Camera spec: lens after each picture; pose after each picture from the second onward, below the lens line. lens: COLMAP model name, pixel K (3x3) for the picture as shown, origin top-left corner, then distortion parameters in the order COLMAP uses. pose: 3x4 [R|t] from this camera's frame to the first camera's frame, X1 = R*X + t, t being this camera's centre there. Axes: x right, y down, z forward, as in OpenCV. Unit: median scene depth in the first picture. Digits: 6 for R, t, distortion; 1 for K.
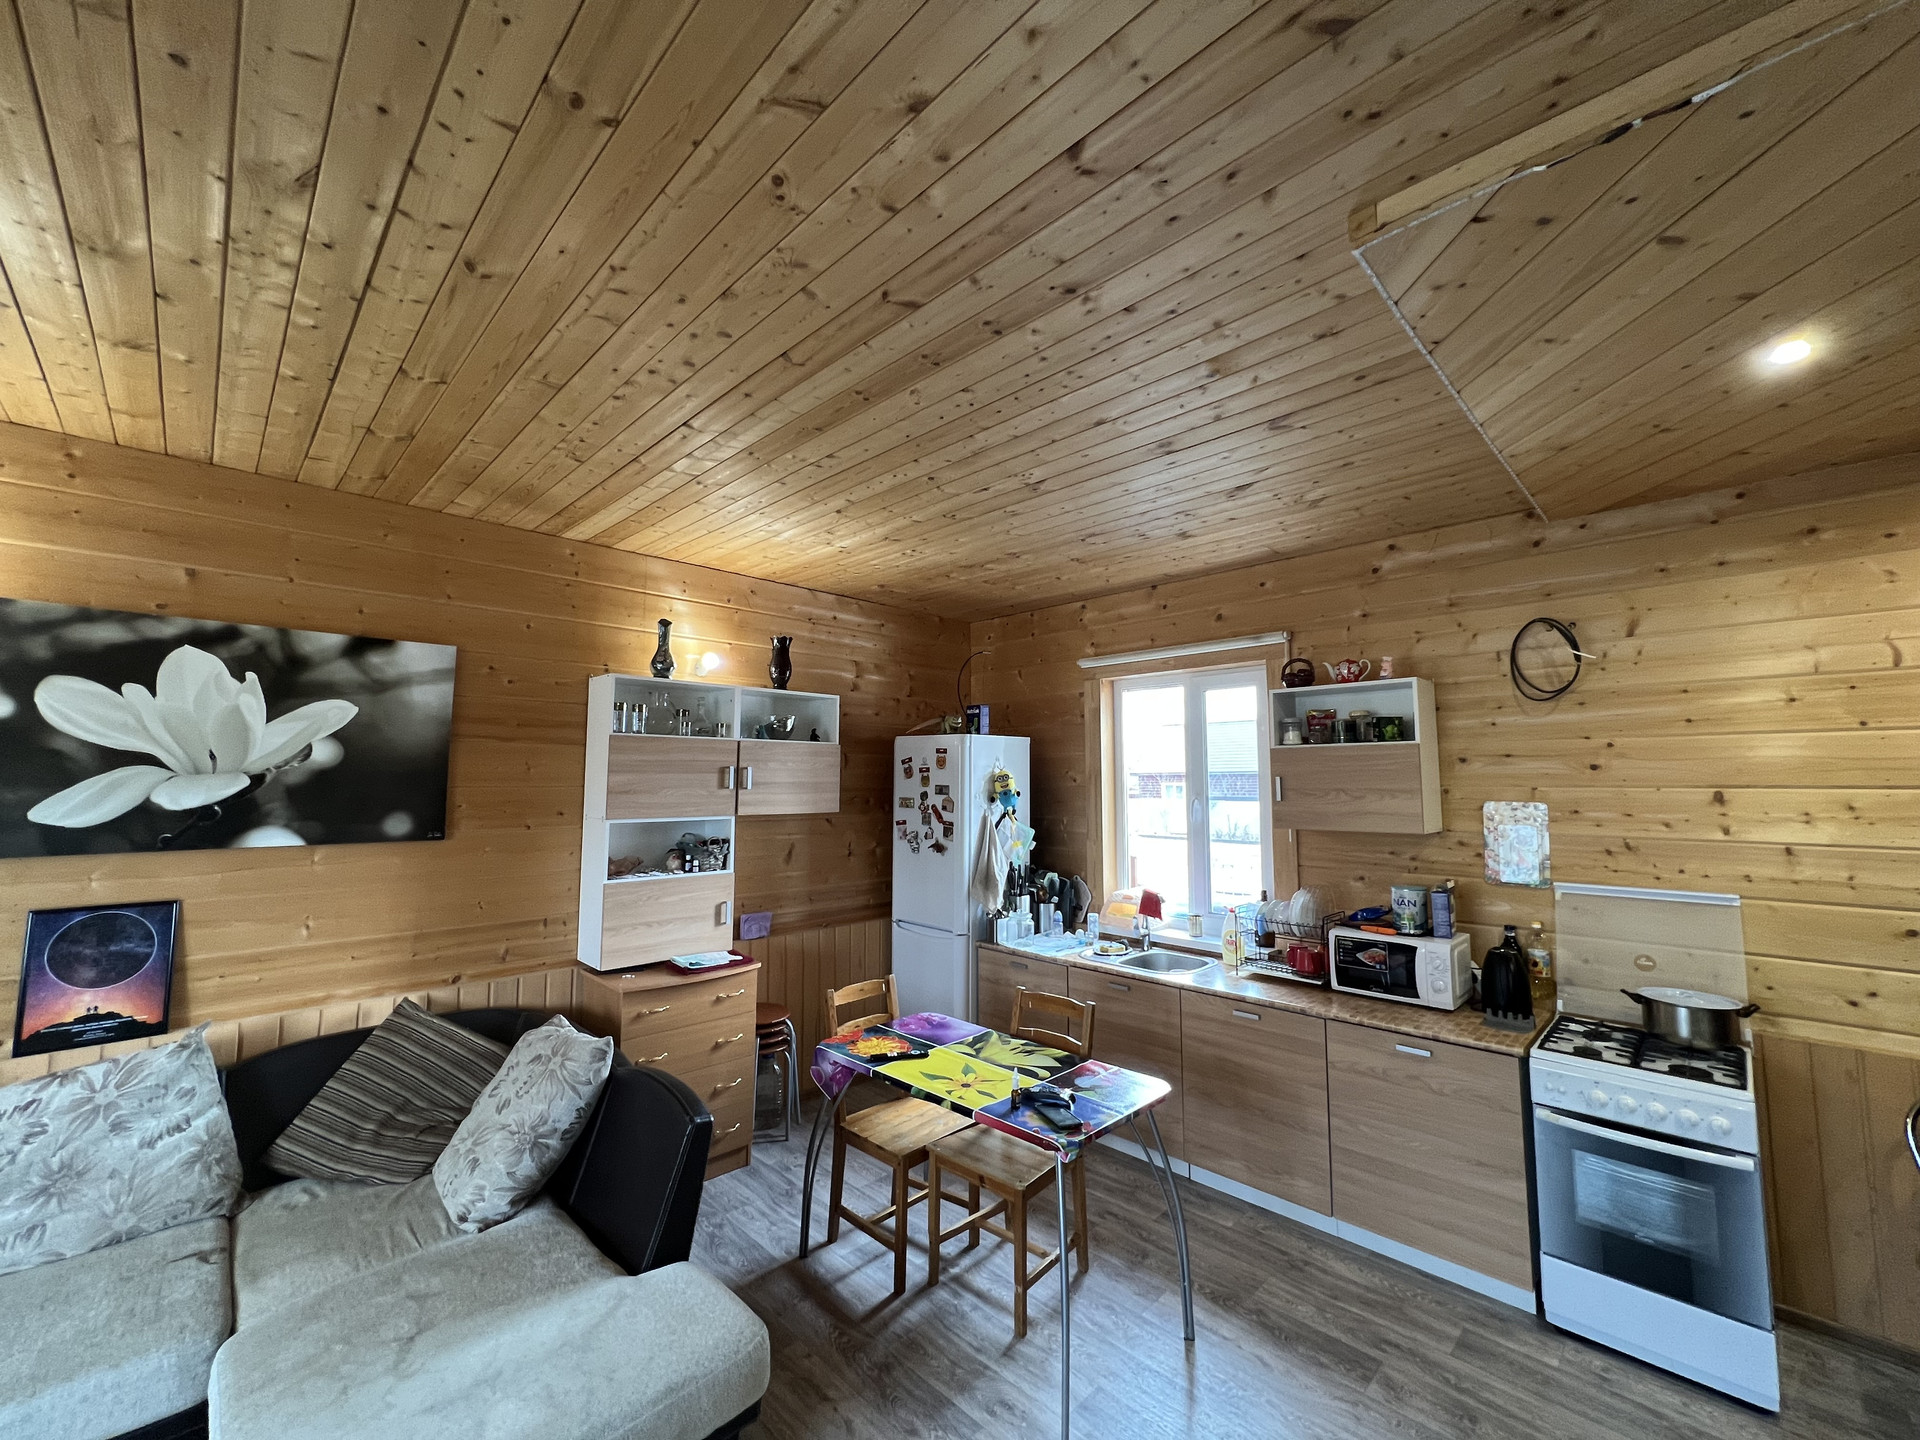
lens RADIAL K [[768.8, 0, 959.0], [0, 768.8, 716.5], [0, 0, 1]] dist [-0.002161, 0.000559]
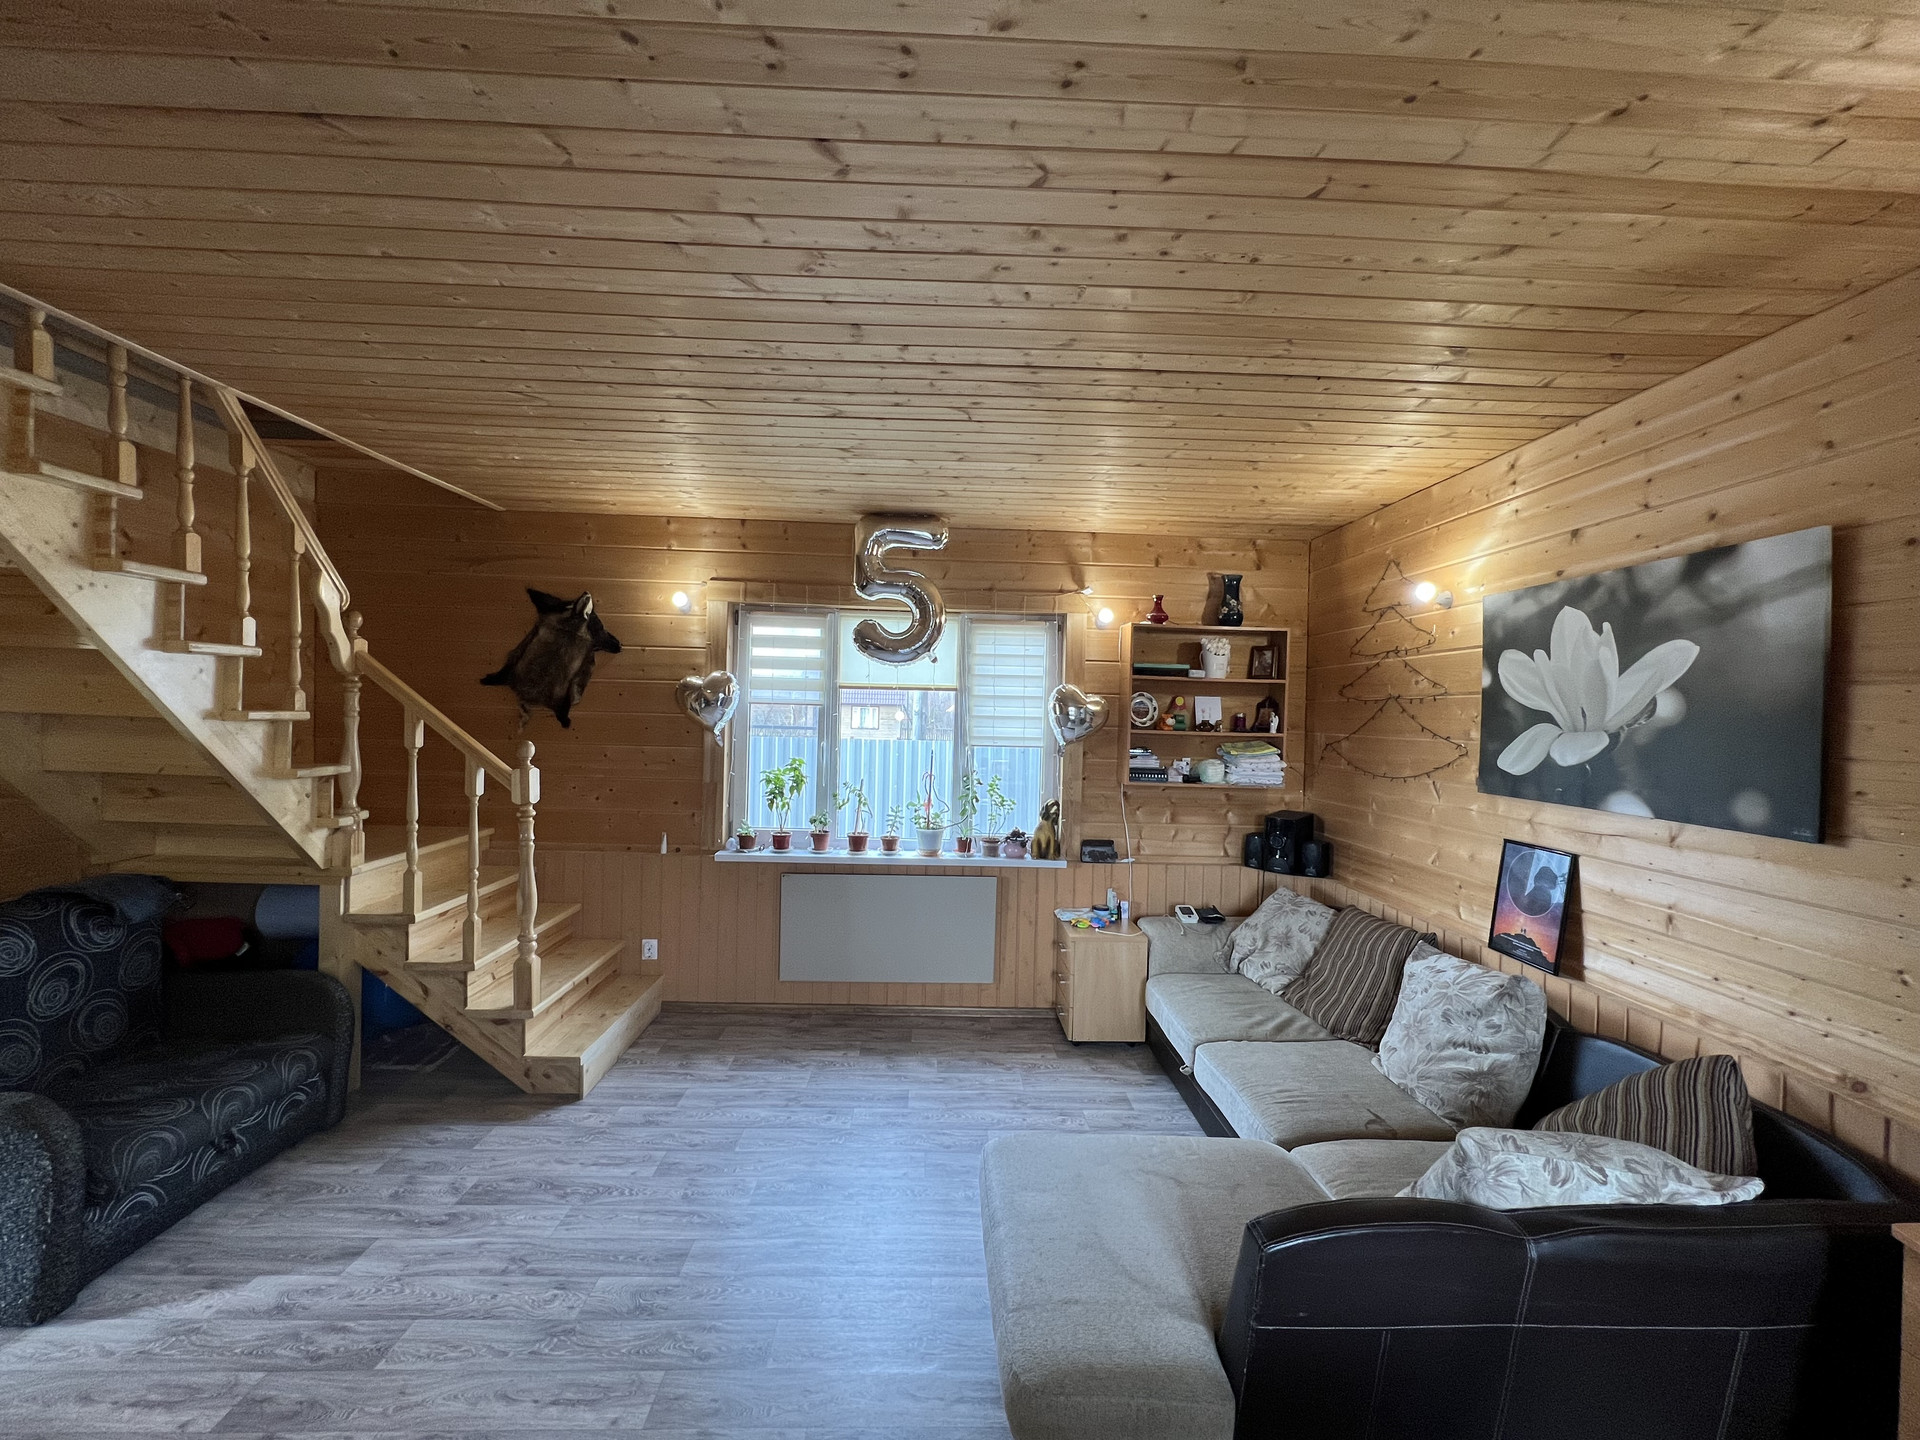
lens RADIAL K [[768.8, 0, 957.8], [0, 768.8, 719.6], [0, 0, 1]] dist [-0.002161, 0.000559]
pose [[-0.674556, -0.008899, -0.738170, 0.239422], [0.039273, 0.998079, -0.047922, 0.061255], [0.737178, -0.061316, -0.672911, 0.876889]]
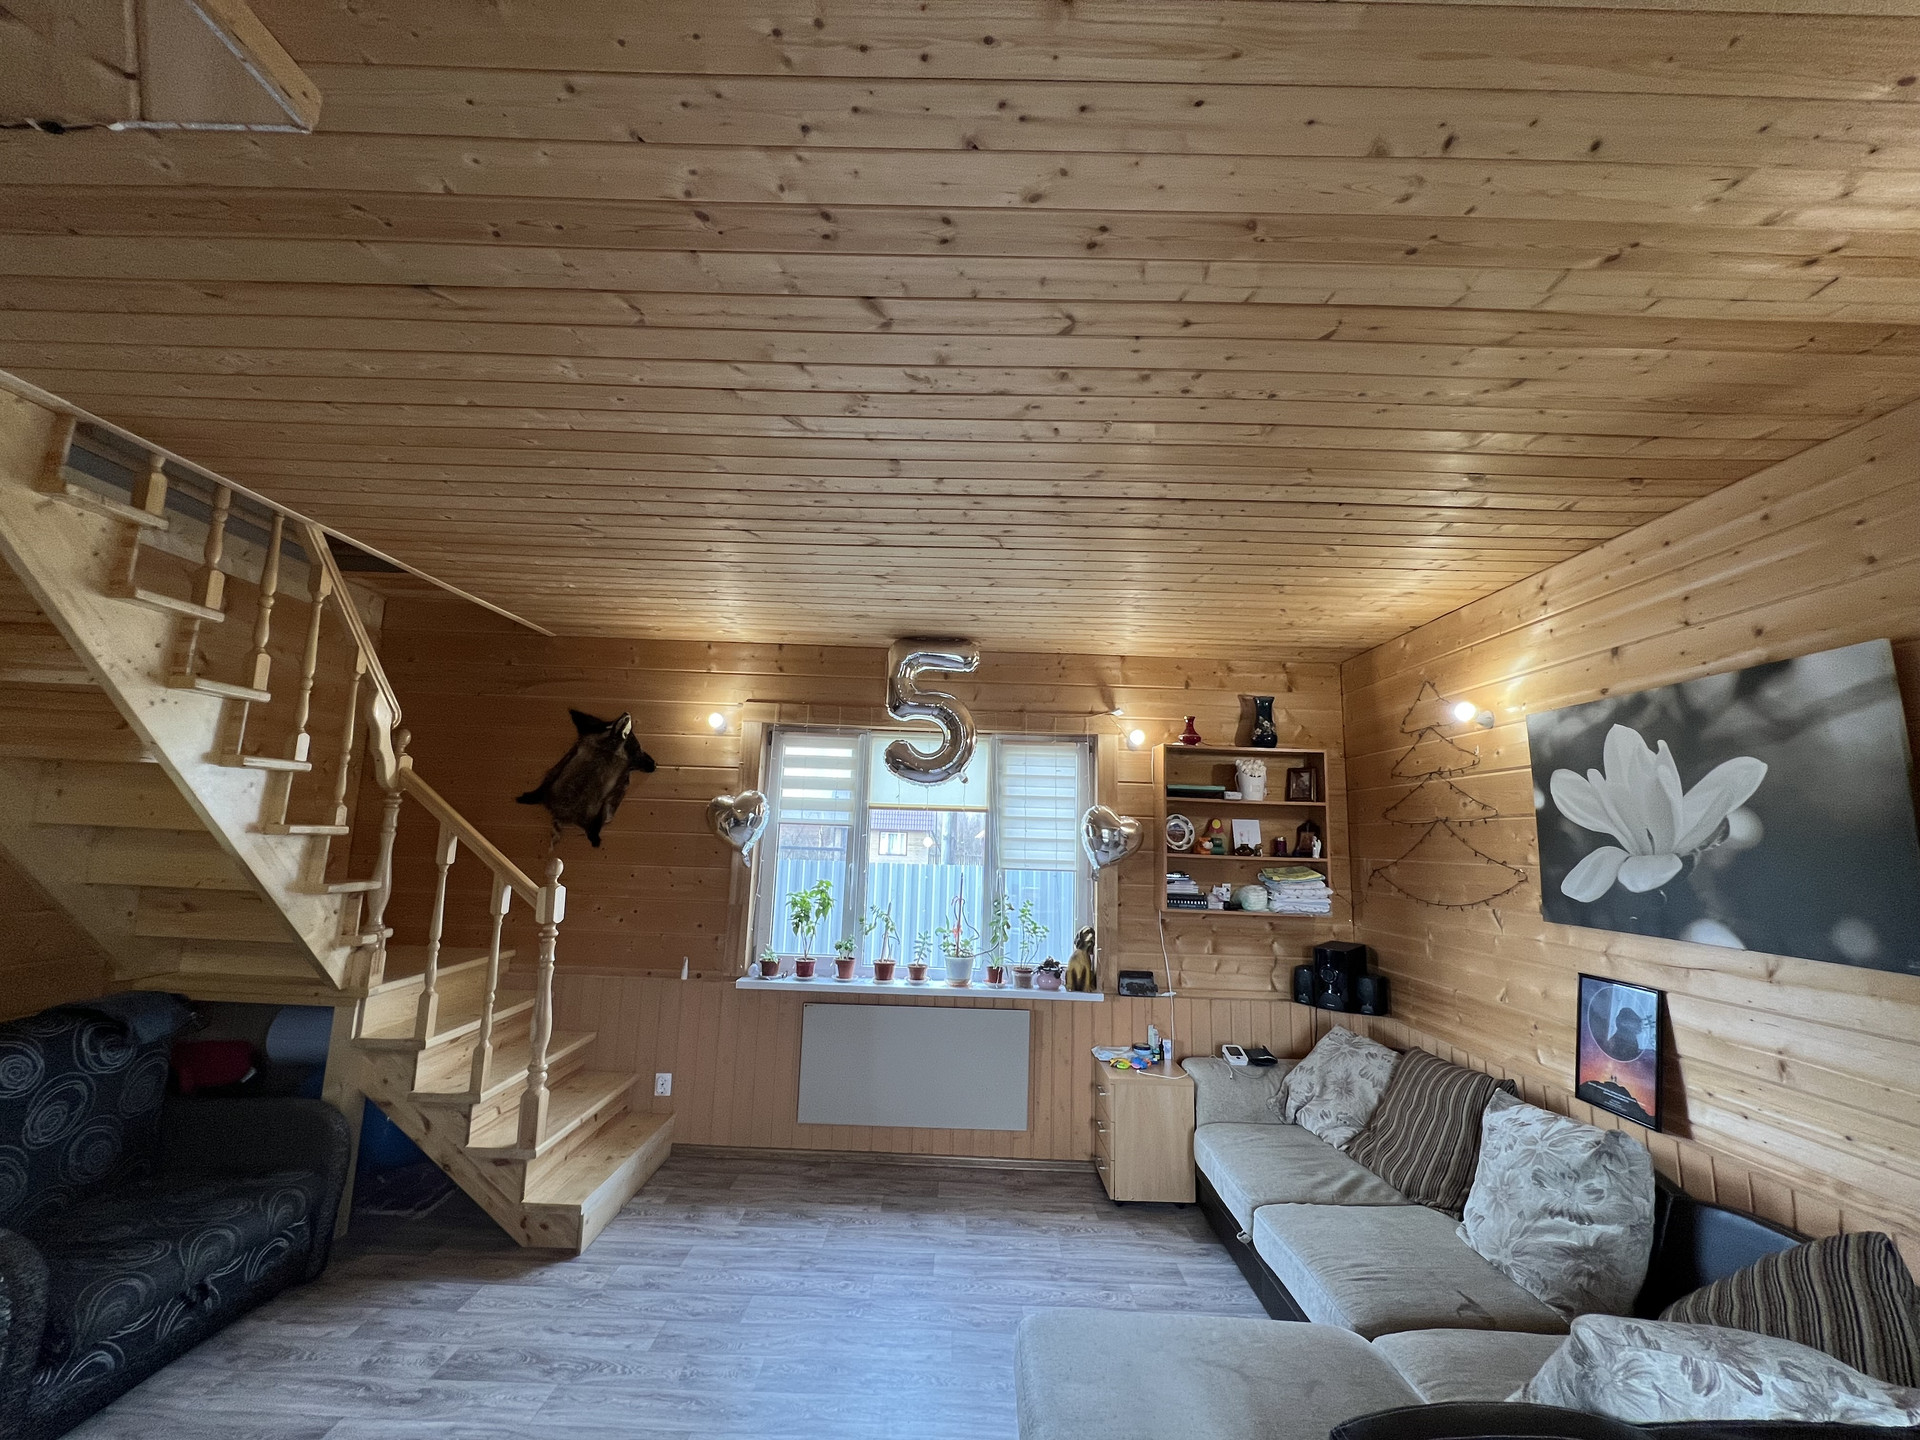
lens RADIAL K [[768.8, 0, 957.6], [0, 768.8, 719.6], [0, 0, 1]] dist [-0.002161, 0.000559]
pose [[-0.701508, -0.129735, -0.700753, 0.235779], [0.030364, 0.976957, -0.211267, 0.069884], [0.712014, -0.169483, -0.681404, 0.868849]]
